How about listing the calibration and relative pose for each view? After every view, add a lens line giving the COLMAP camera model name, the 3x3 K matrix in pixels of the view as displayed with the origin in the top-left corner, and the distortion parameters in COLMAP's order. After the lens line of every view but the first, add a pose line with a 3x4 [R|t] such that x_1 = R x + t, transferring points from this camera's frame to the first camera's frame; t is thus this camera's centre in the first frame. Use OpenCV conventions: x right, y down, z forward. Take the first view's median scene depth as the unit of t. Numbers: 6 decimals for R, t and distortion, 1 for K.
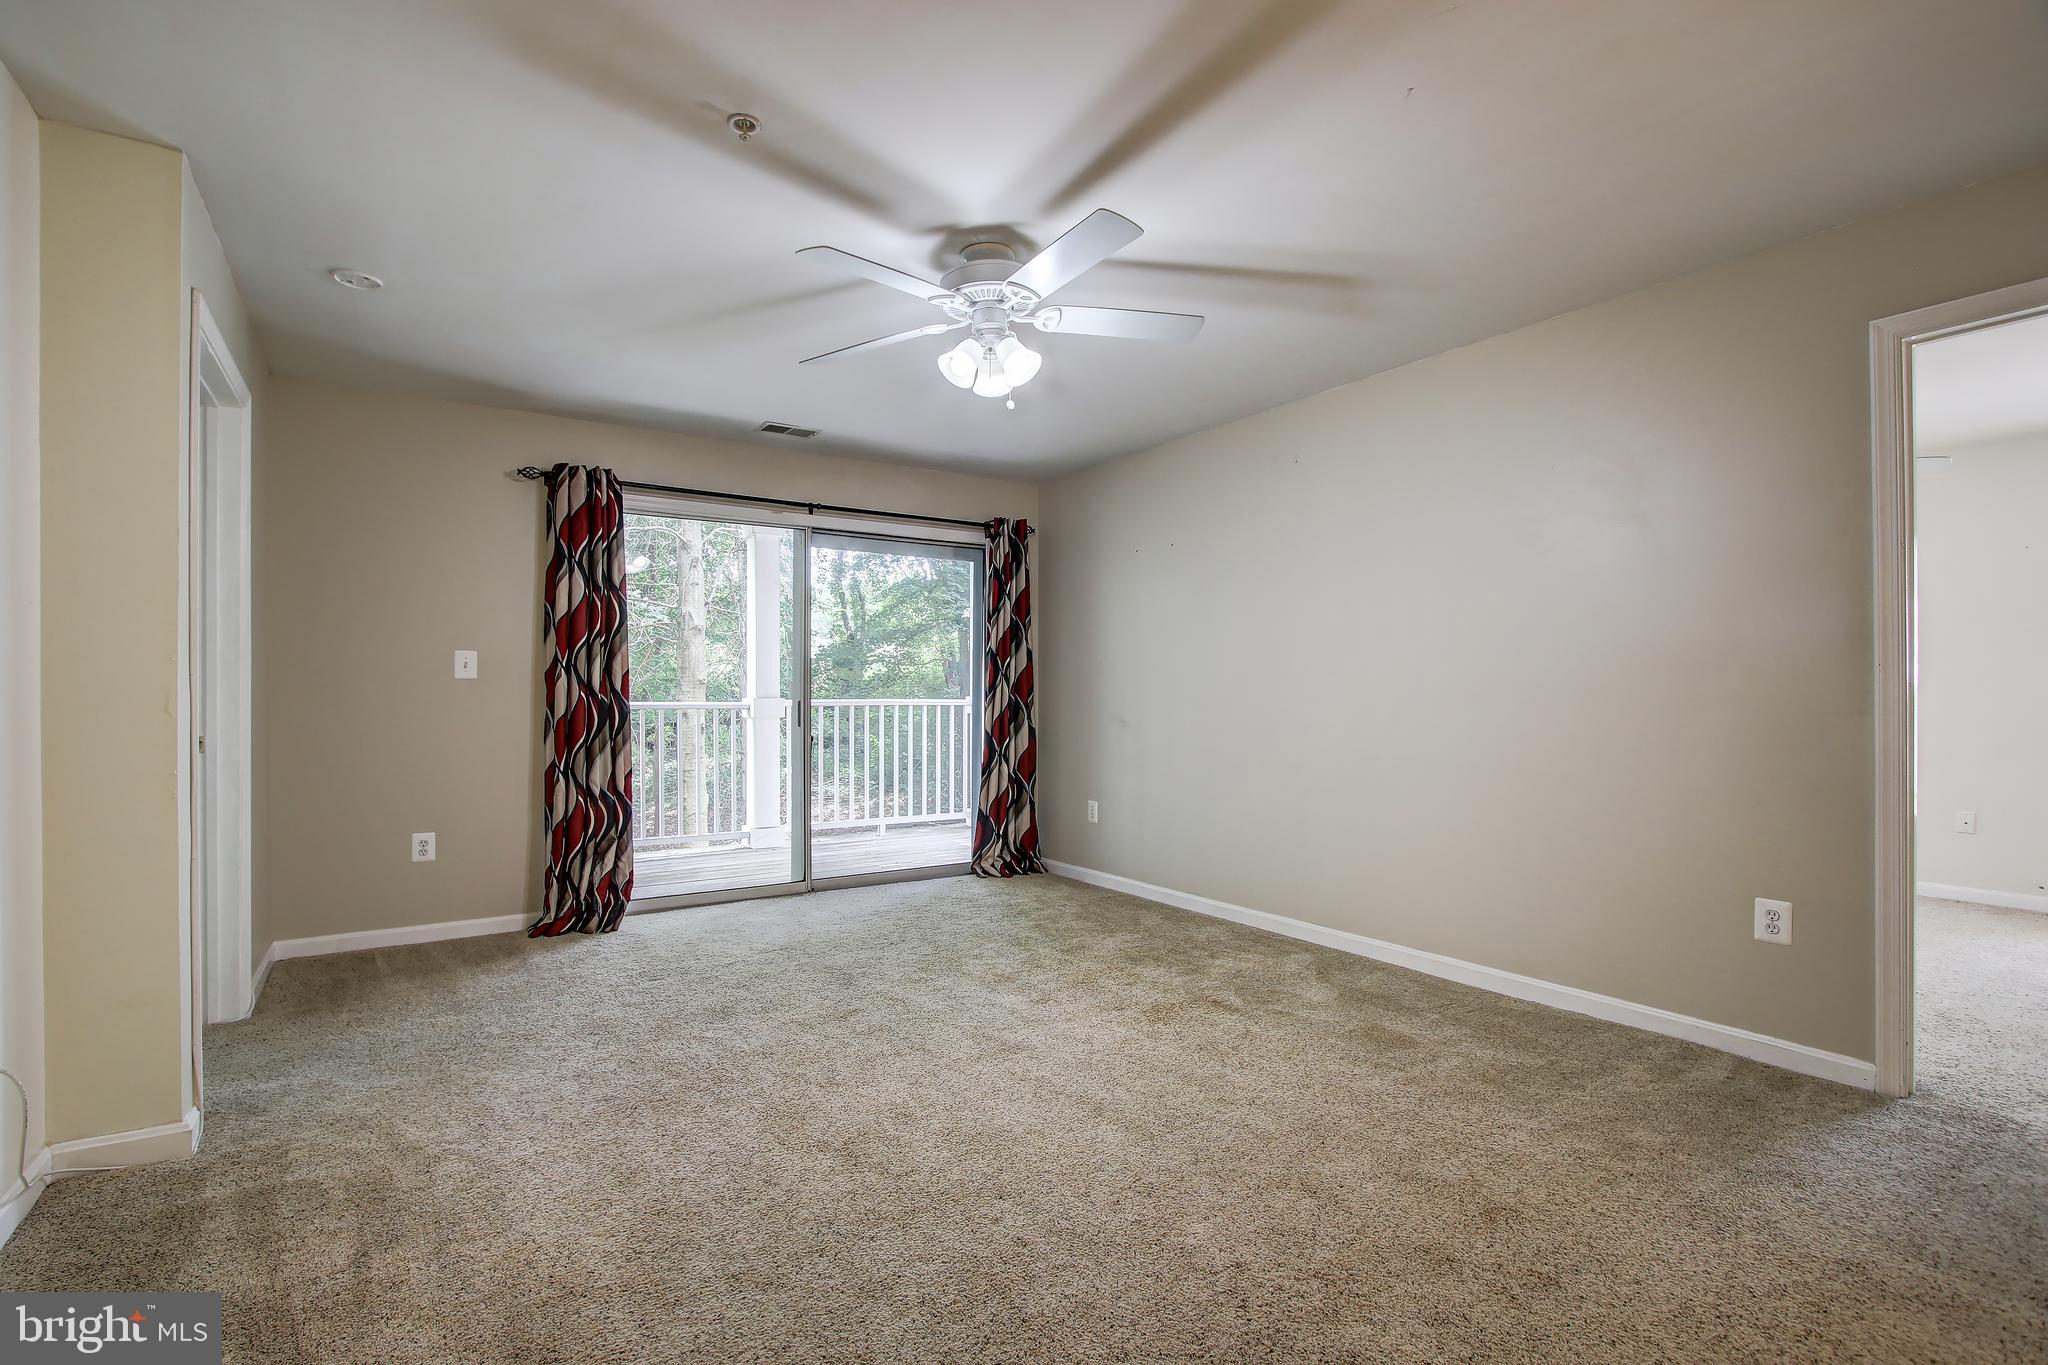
lens RADIAL K [[938.7, 0, 988.8], [0, 938.7, 702.1], [0, 0, 1]] dist [-0.020352, 0.003719]
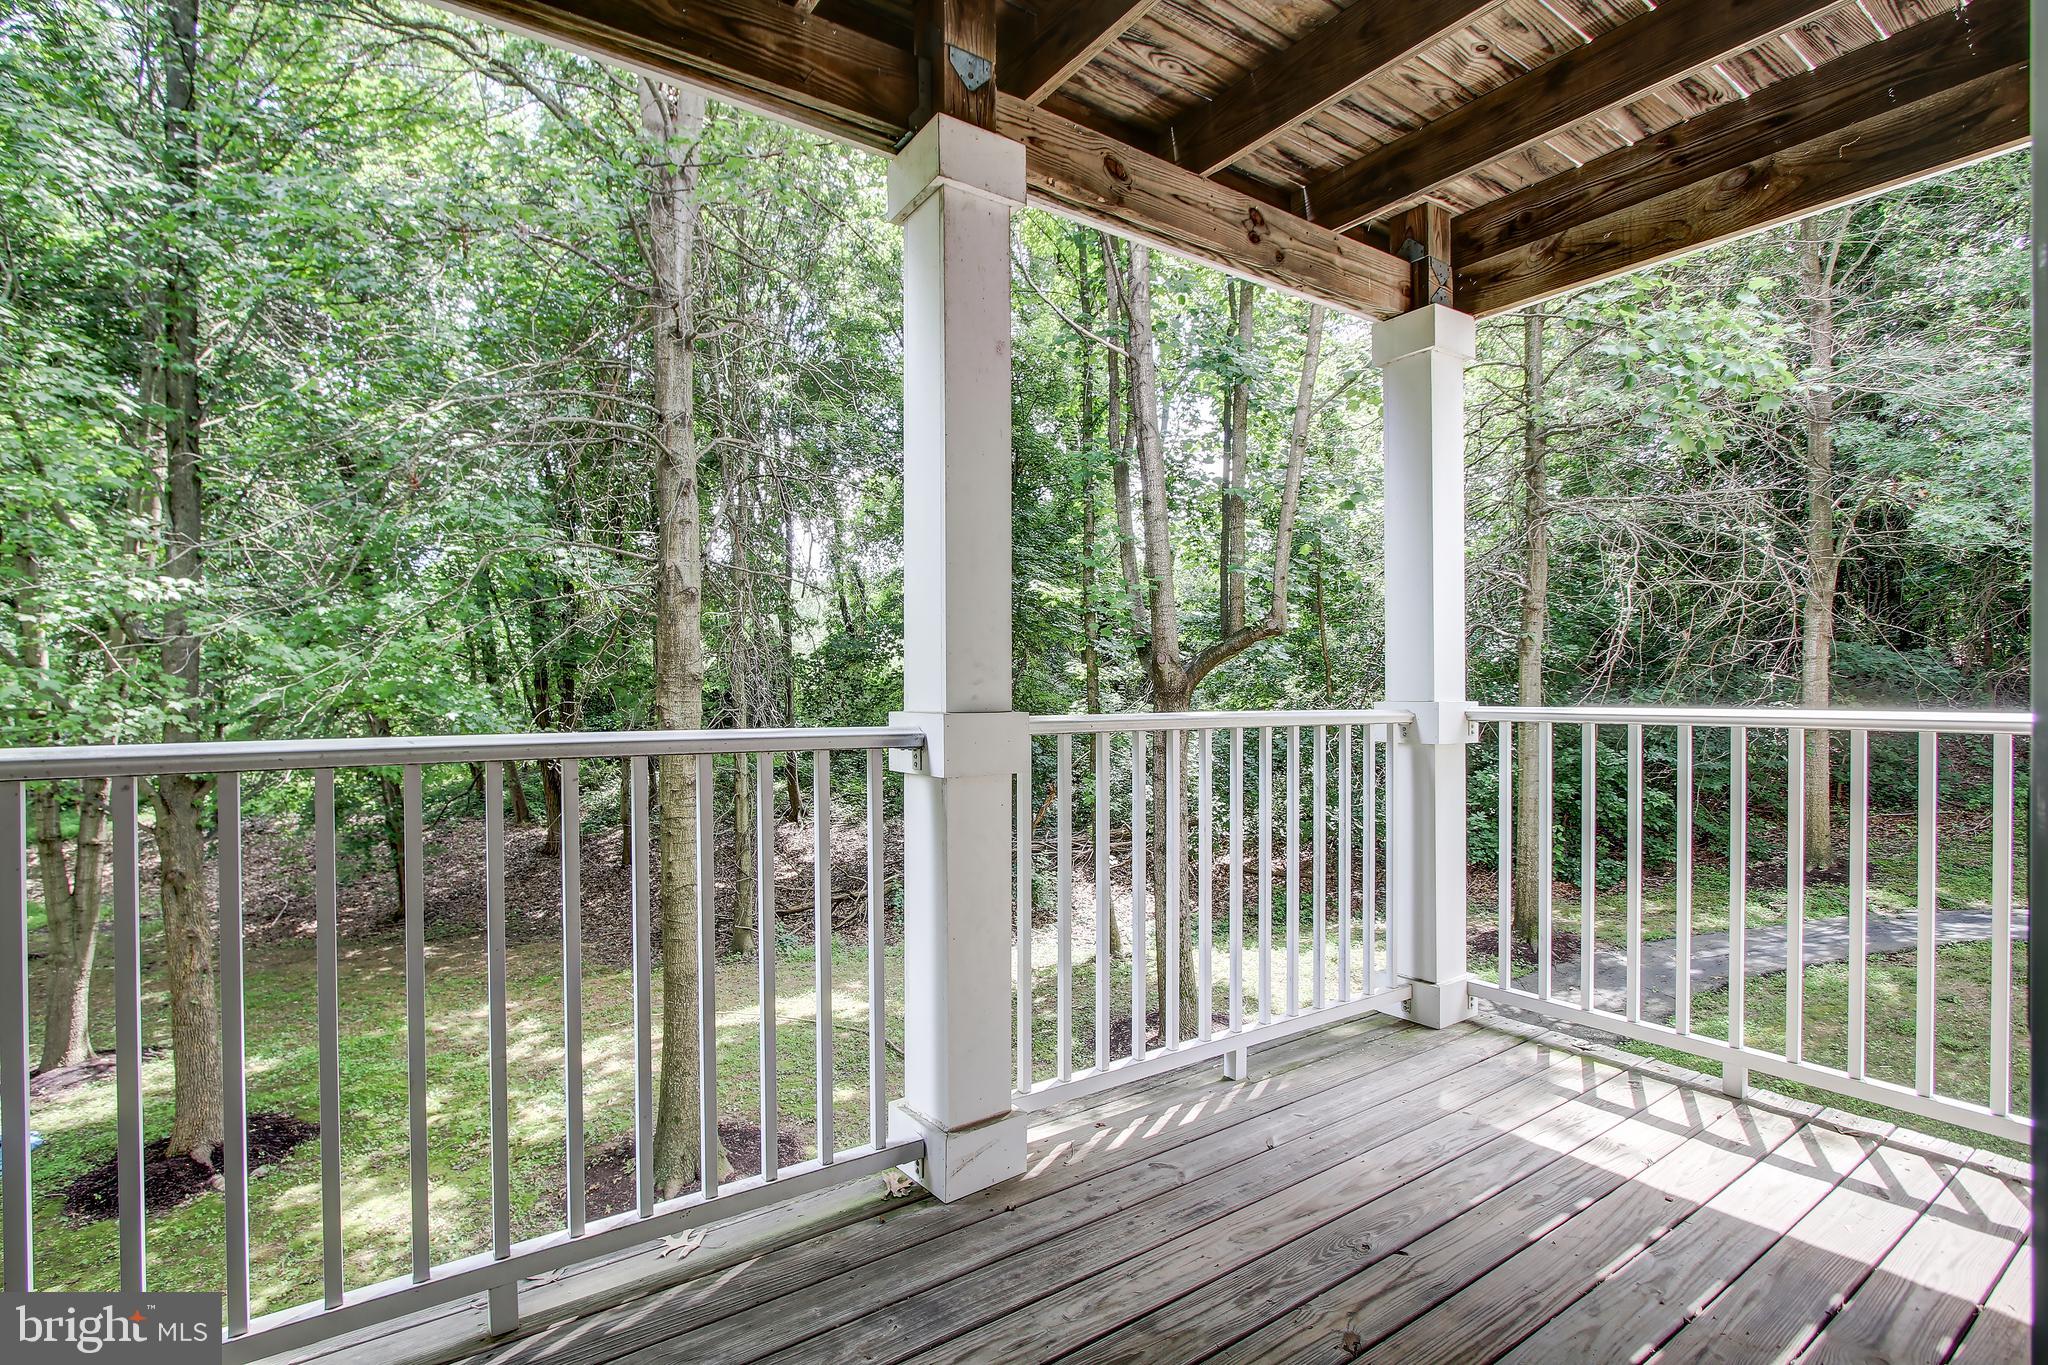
lens RADIAL K [[938.7, 0, 995.7], [0, 938.7, 697.3], [0, 0, 1]] dist [-0.020352, 0.003719]
pose [[0.999253, -0.005525, 0.038244, -0.370166], [0.005727, 0.999970, -0.005162, -0.011369], [-0.038214, 0.005377, 0.999255, 1.039117]]
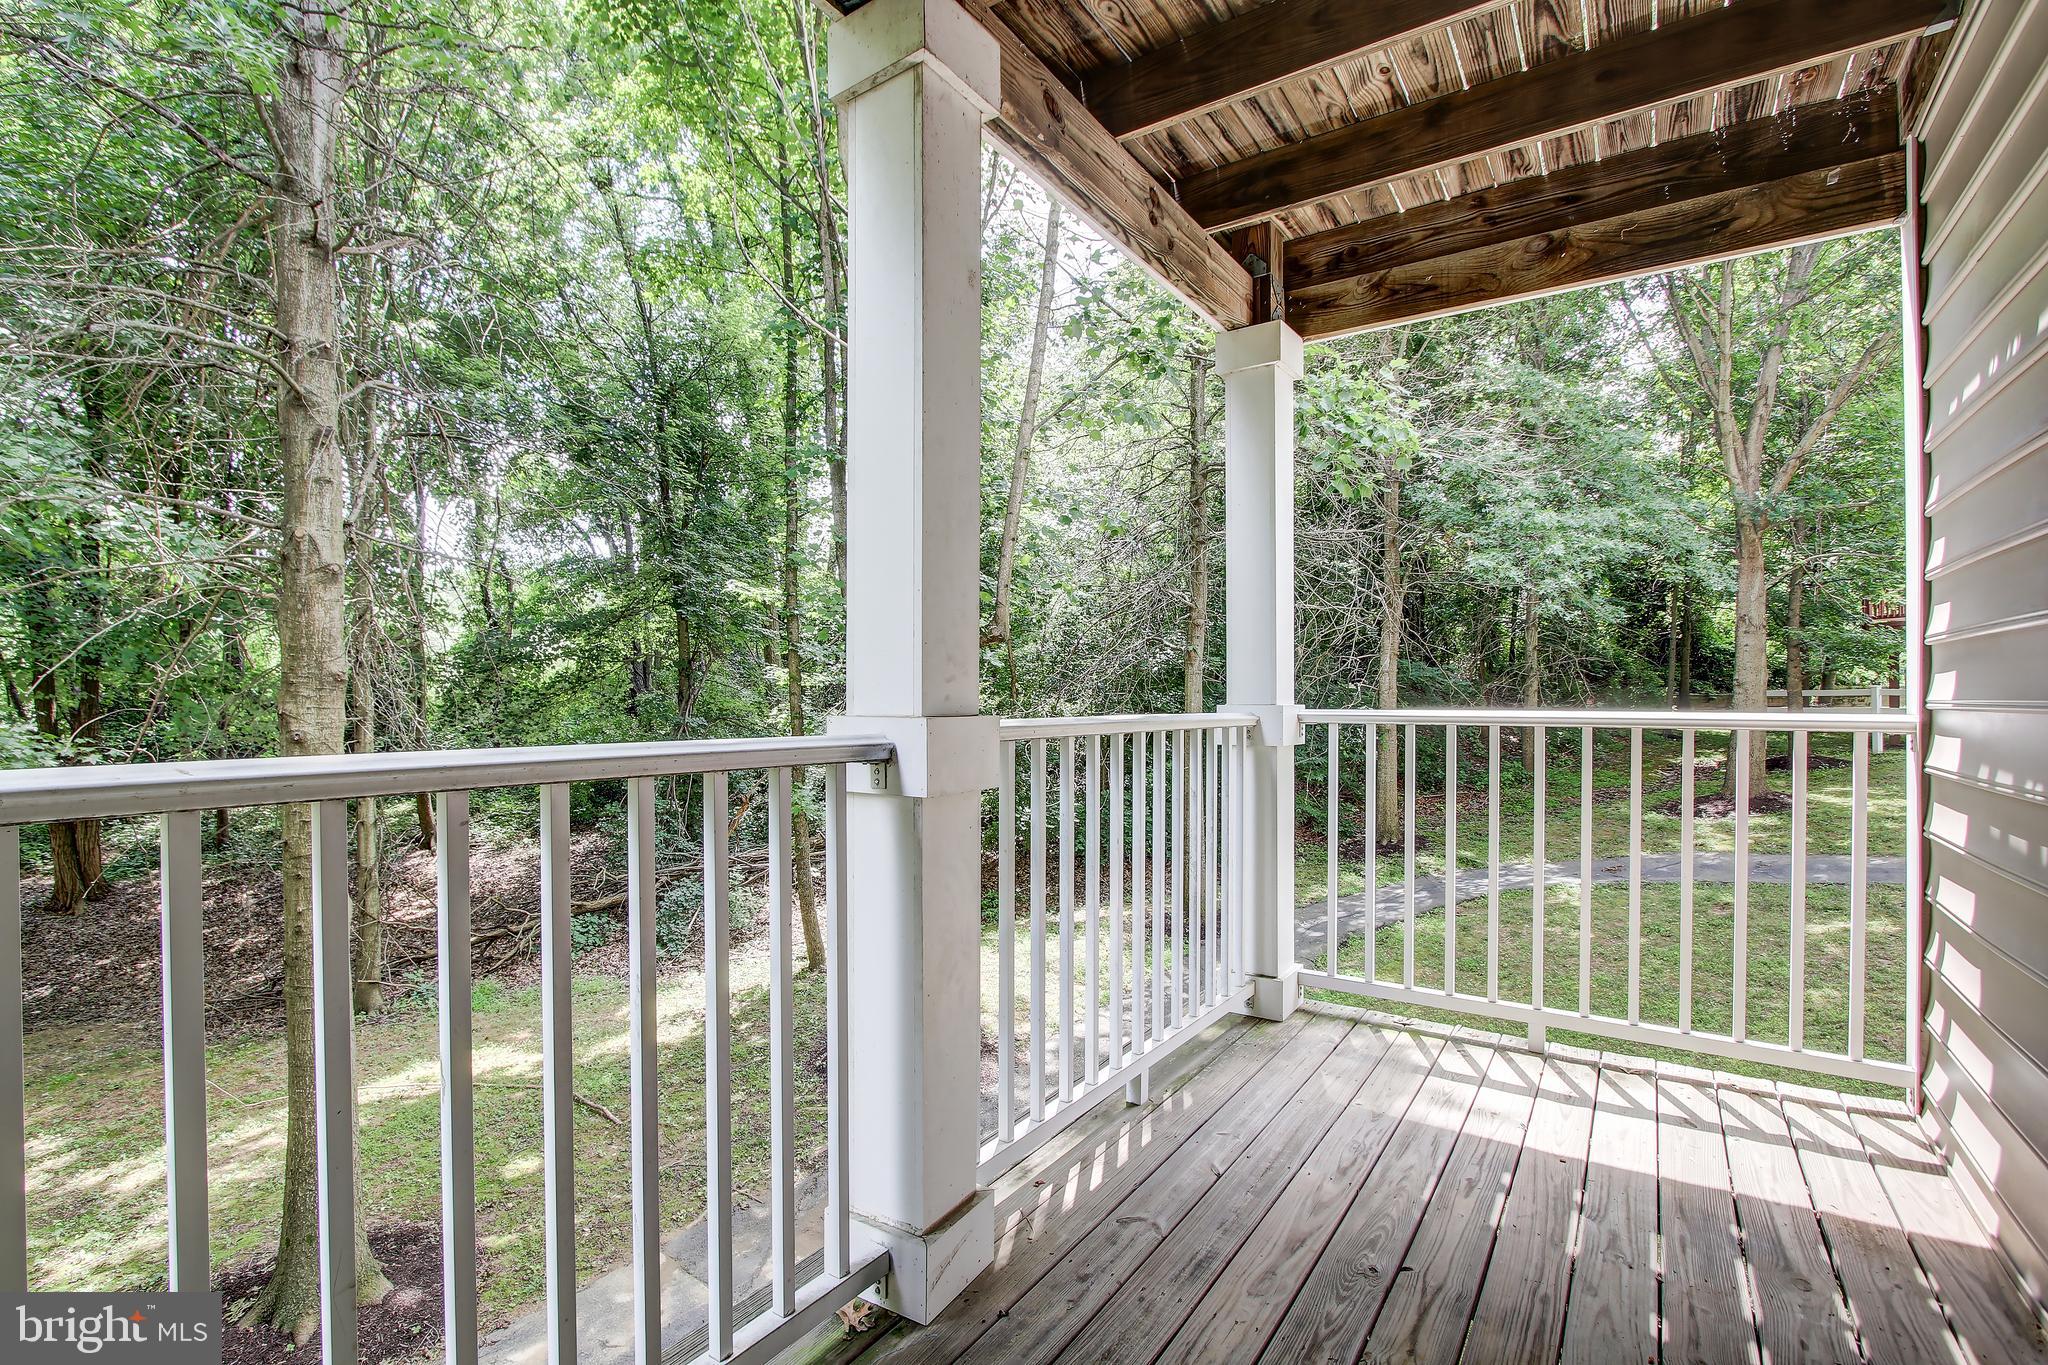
lens RADIAL K [[938.7, 0, 1029.5], [0, 938.7, 702.9], [0, 0, 1]] dist [-0.020352, 0.003719]
pose [[0.916032, -0.005547, 0.401067, -0.480511], [0.007625, 0.999965, -0.003585, -0.010412], [-0.401033, 0.006342, 0.916042, 1.137617]]
